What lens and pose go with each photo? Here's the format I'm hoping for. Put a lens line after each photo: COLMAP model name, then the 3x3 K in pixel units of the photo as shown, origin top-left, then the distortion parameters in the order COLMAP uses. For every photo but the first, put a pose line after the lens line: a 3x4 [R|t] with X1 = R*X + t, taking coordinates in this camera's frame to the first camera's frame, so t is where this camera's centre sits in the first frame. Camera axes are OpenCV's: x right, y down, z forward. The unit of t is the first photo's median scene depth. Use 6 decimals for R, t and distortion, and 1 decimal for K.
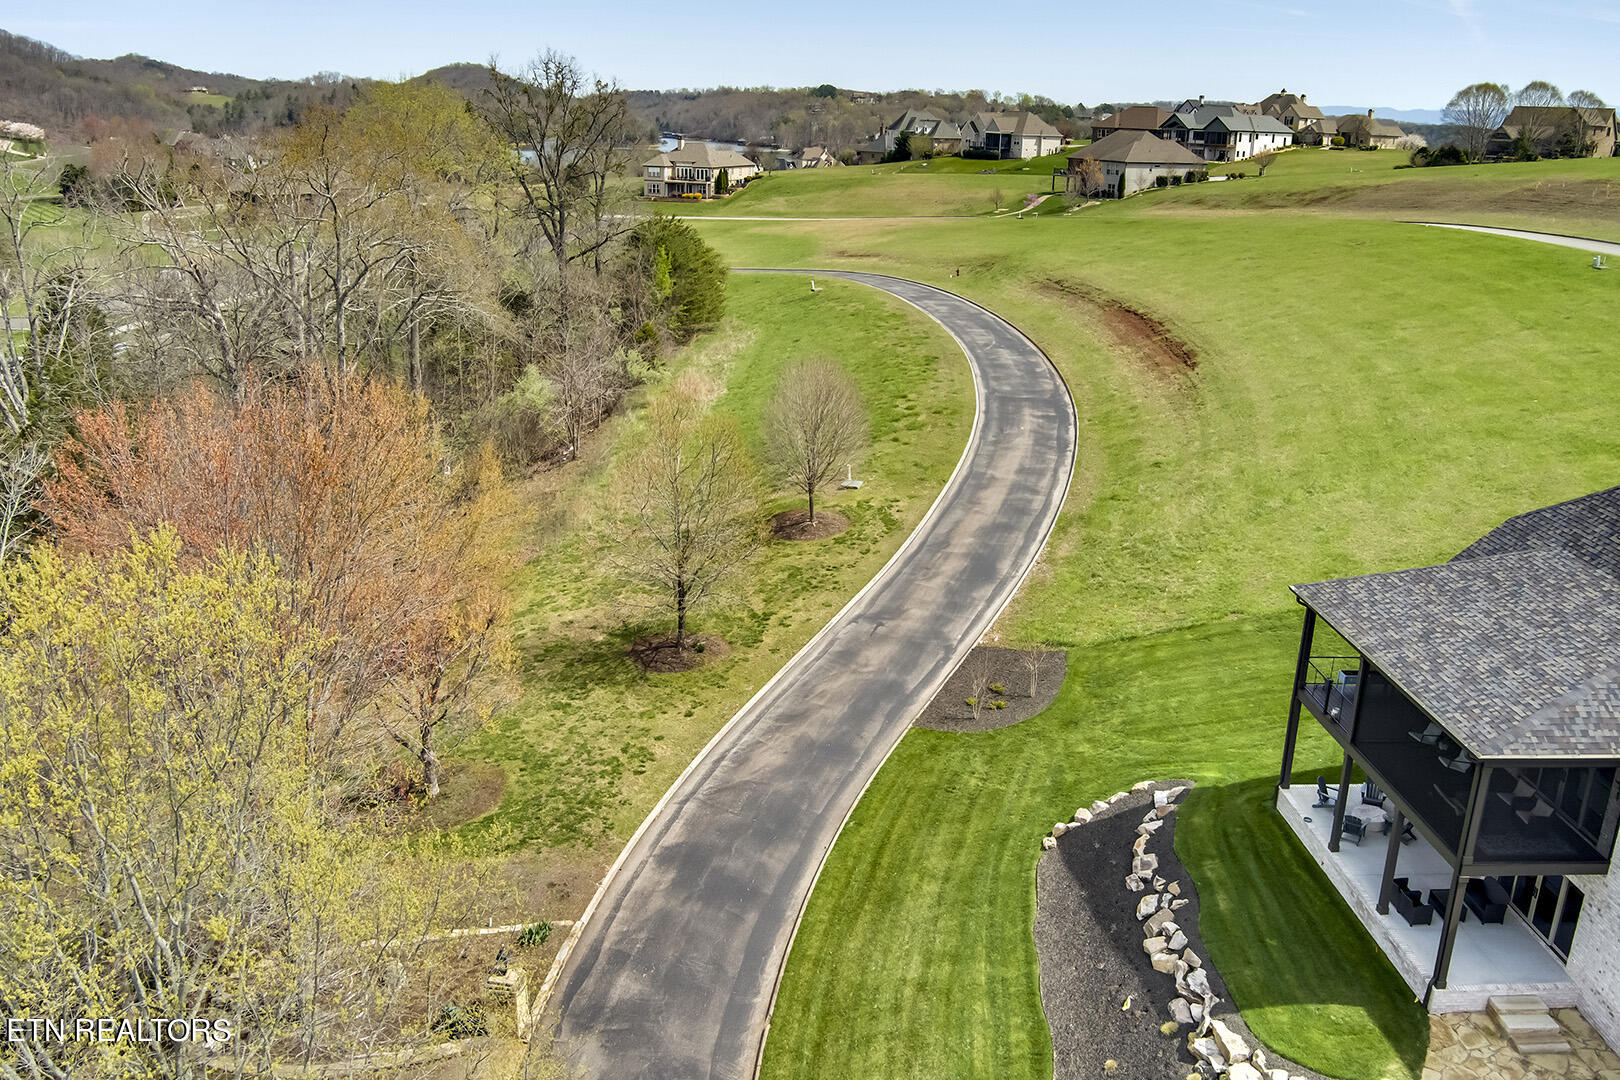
lens RADIAL K [[1313.9, 0, 808.4], [0, 1313.9, 543.0], [0, 0, 1]] dist [-0.084613, 0.041244]
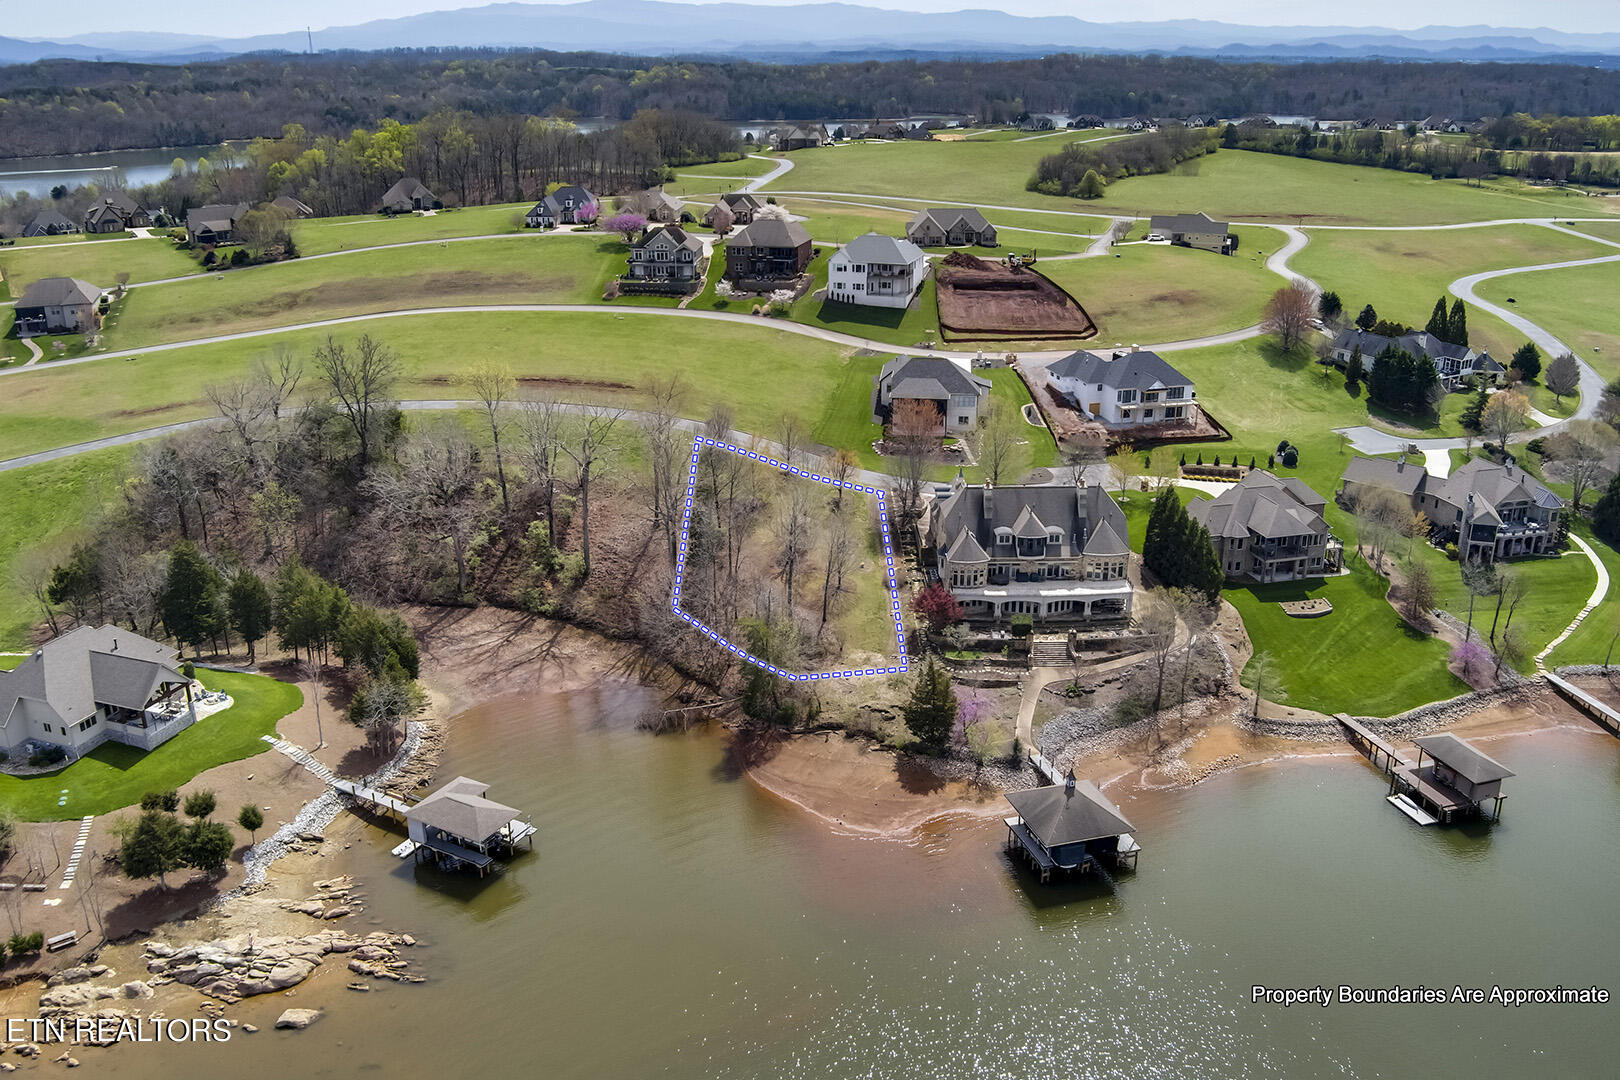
lens RADIAL K [[1350.3, 0, 807.4], [0, 1350.3, 546.4], [0, 0, 1]] dist [-0.074760, 0.020327]
pose [[0.160307, -0.371534, 0.914475, -3.274604], [0.318509, 0.896369, 0.308343, -0.806701], [-0.934266, 0.241839, 0.262031, -0.071489]]
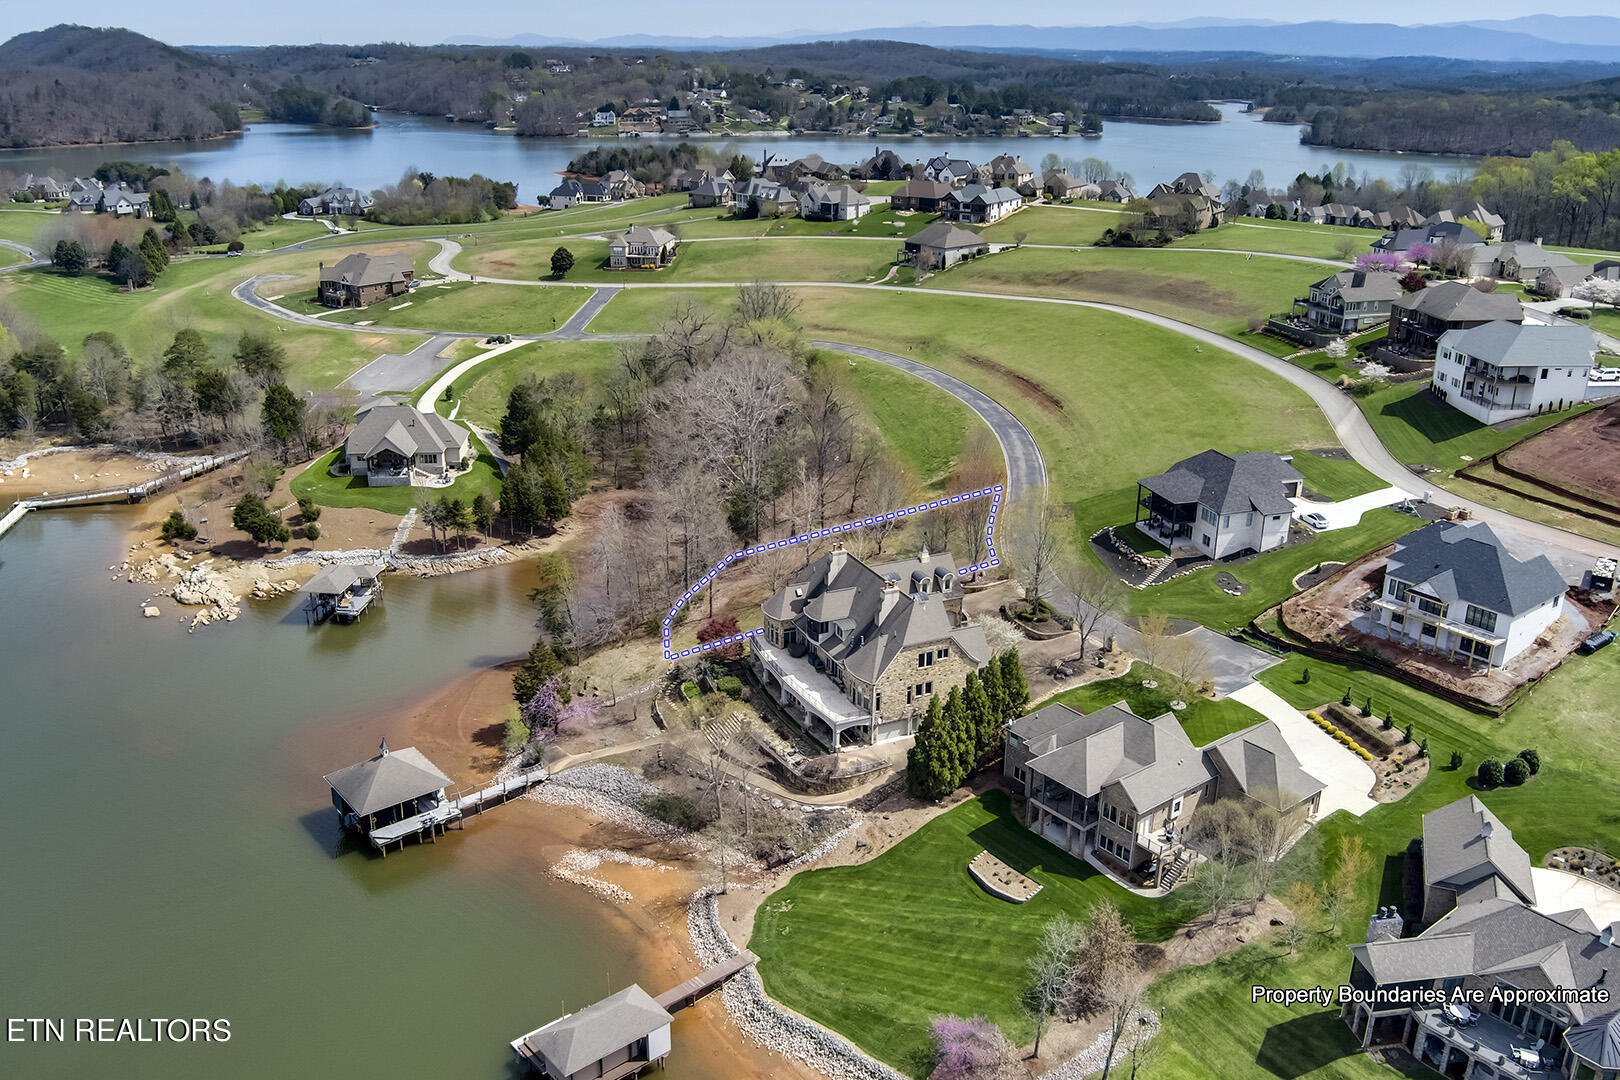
lens RADIAL K [[1350.3, 0, 807.4], [0, 1350.3, 546.4], [0, 0, 1]] dist [-0.074760, 0.020327]
pose [[0.968208, -0.103076, 0.227923, -1.172135], [0.092996, 0.994170, 0.054562, -0.066291], [-0.232218, -0.031632, 0.972149, -2.131400]]
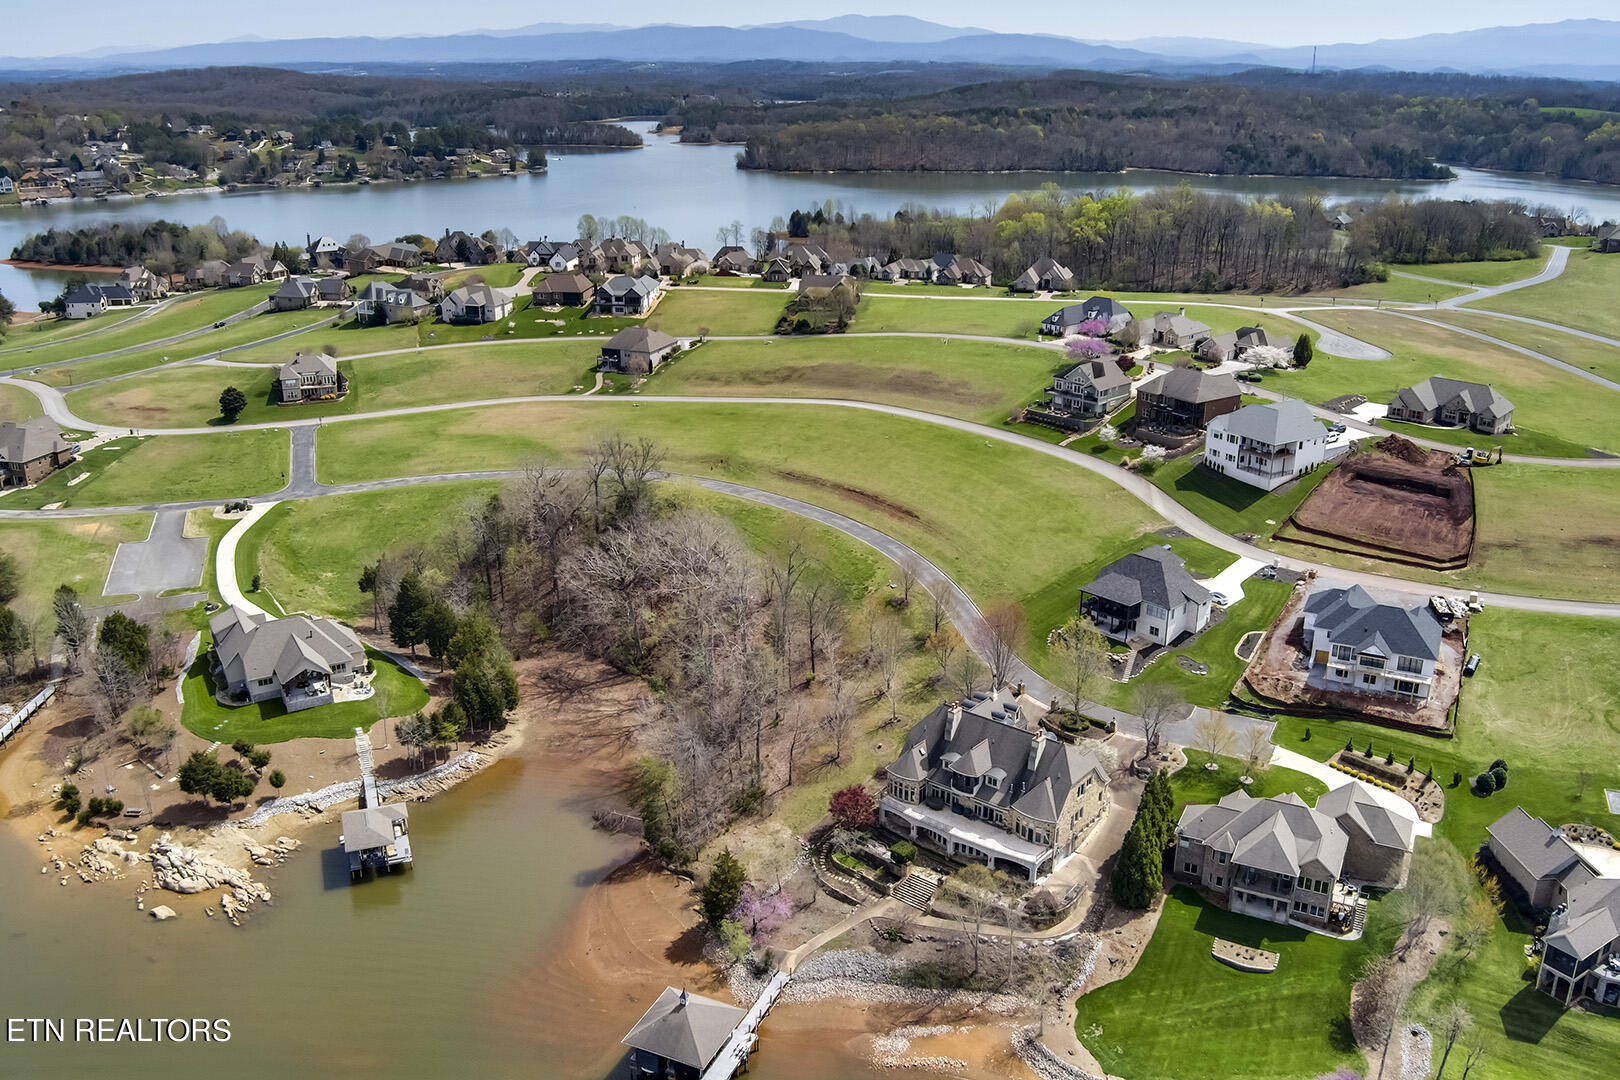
lens RADIAL K [[1378.6, 0, 806.3], [0, 1378.6, 544.6], [0, 0, 1]] dist [-0.078208, 0.027846]
pose [[0.762895, -0.240159, 0.600263, -2.438212], [0.219645, 0.969501, 0.108734, -0.635251], [-0.608069, 0.048892, 0.792377, -1.828789]]
